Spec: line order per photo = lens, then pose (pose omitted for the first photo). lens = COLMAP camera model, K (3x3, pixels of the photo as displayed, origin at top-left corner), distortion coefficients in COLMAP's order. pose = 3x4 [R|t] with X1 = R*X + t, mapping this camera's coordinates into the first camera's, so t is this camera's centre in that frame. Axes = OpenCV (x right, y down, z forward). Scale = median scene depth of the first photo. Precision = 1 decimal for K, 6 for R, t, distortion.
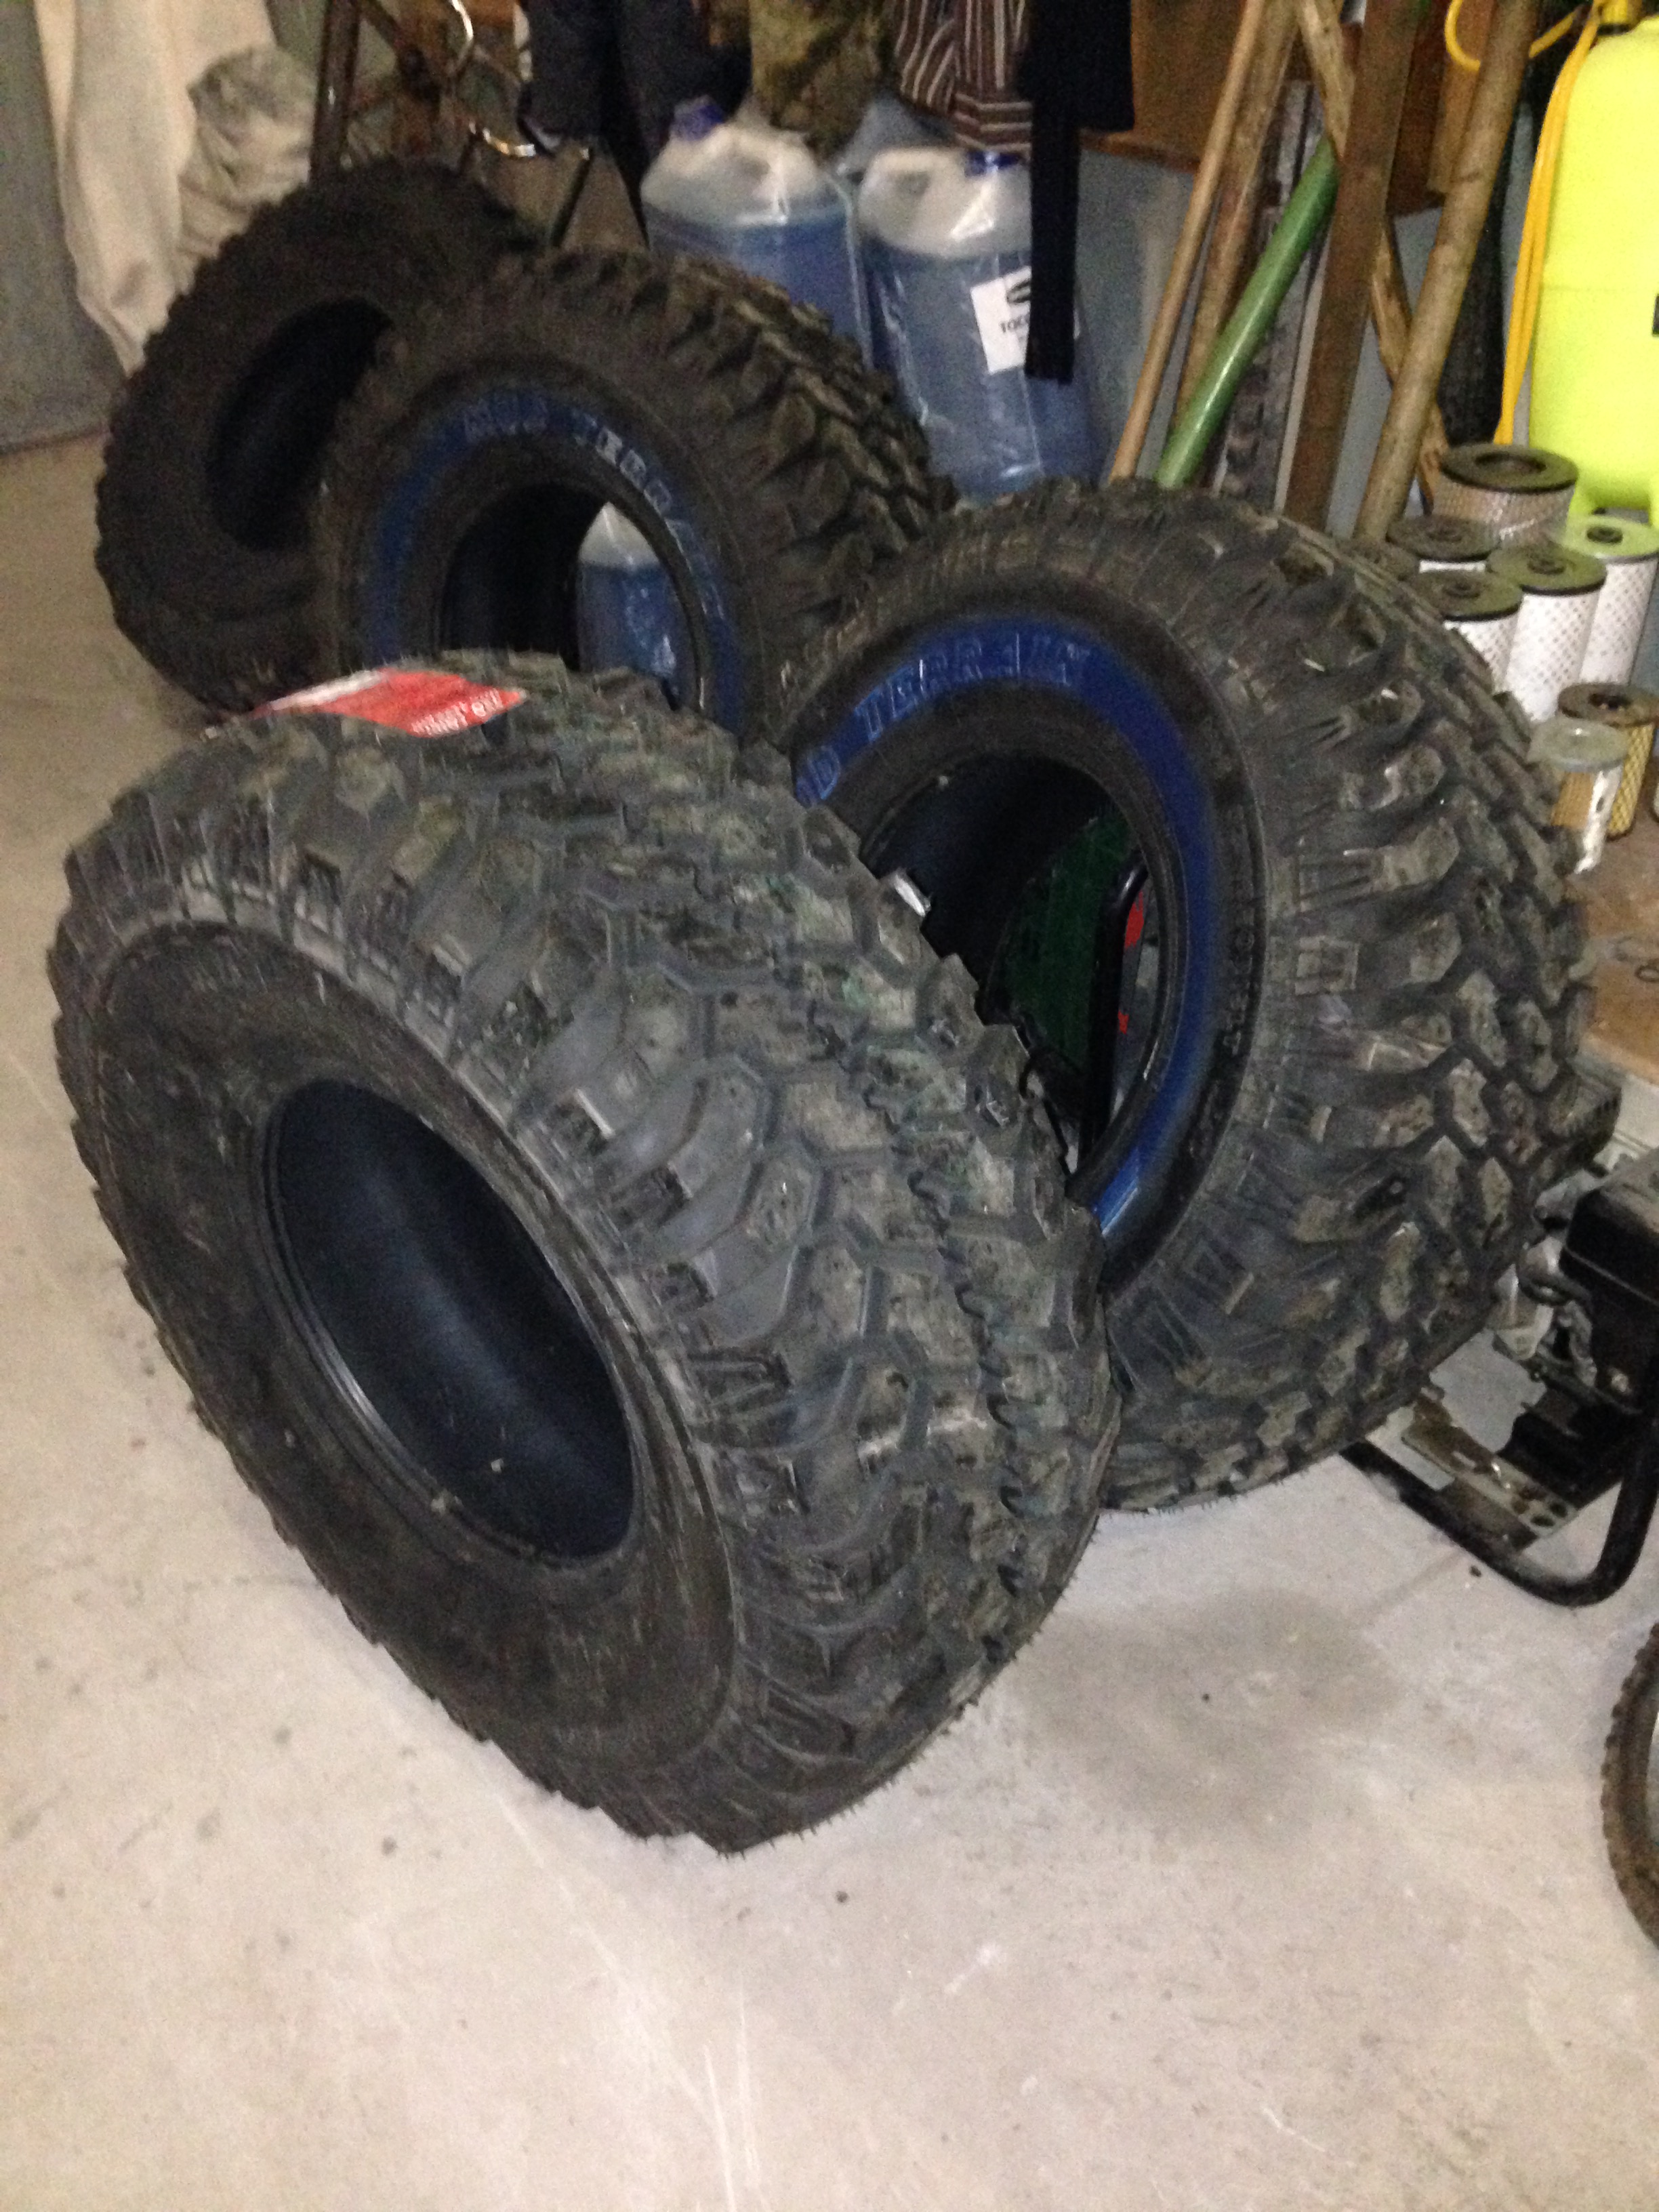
lens RADIAL K [[2127.2, 0, 829.5], [0, 2127.2, 1106.0], [0, 0, 1]] dist [-0.018178, -0.024116]
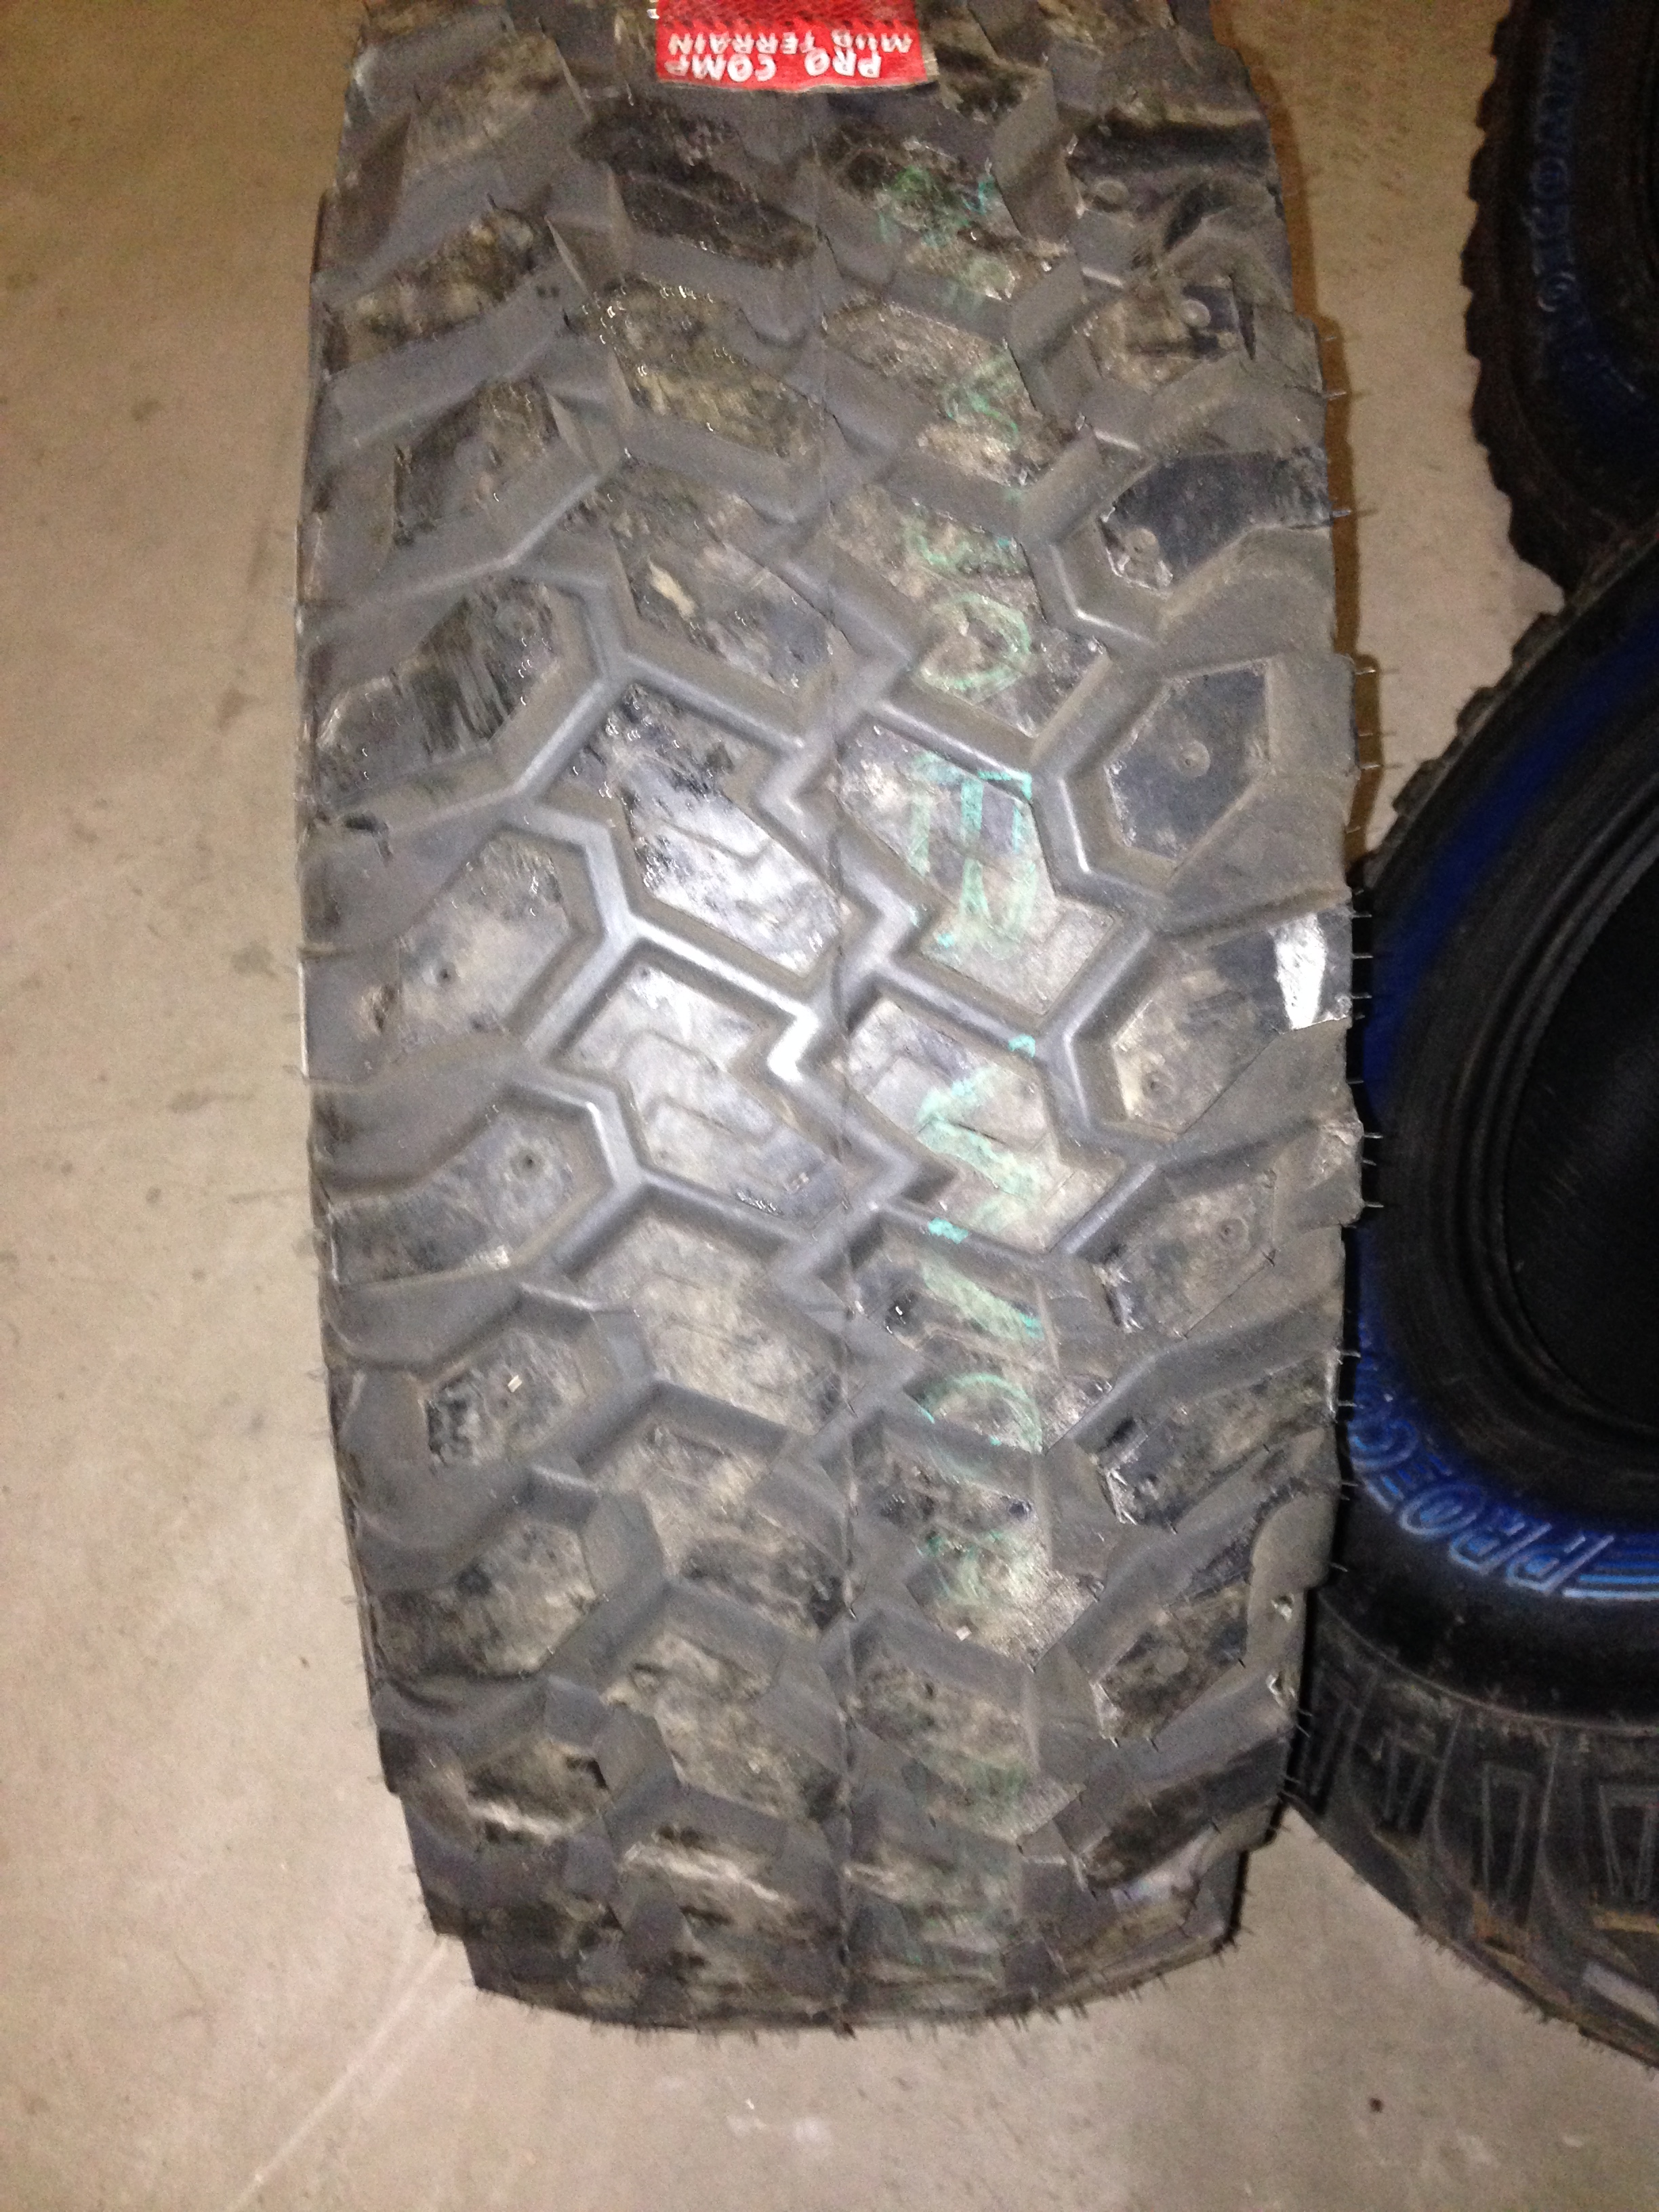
lens RADIAL K [[2127.2, 0, 829.5], [0, 2127.2, 1106.0], [0, 0, 1]] dist [-0.018178, -0.024116]
pose [[0.680208, 0.633979, -0.367950, 0.146961], [-0.435961, 0.753429, 0.492223, -0.247376], [0.589283, -0.174402, 0.788879, 0.612157]]
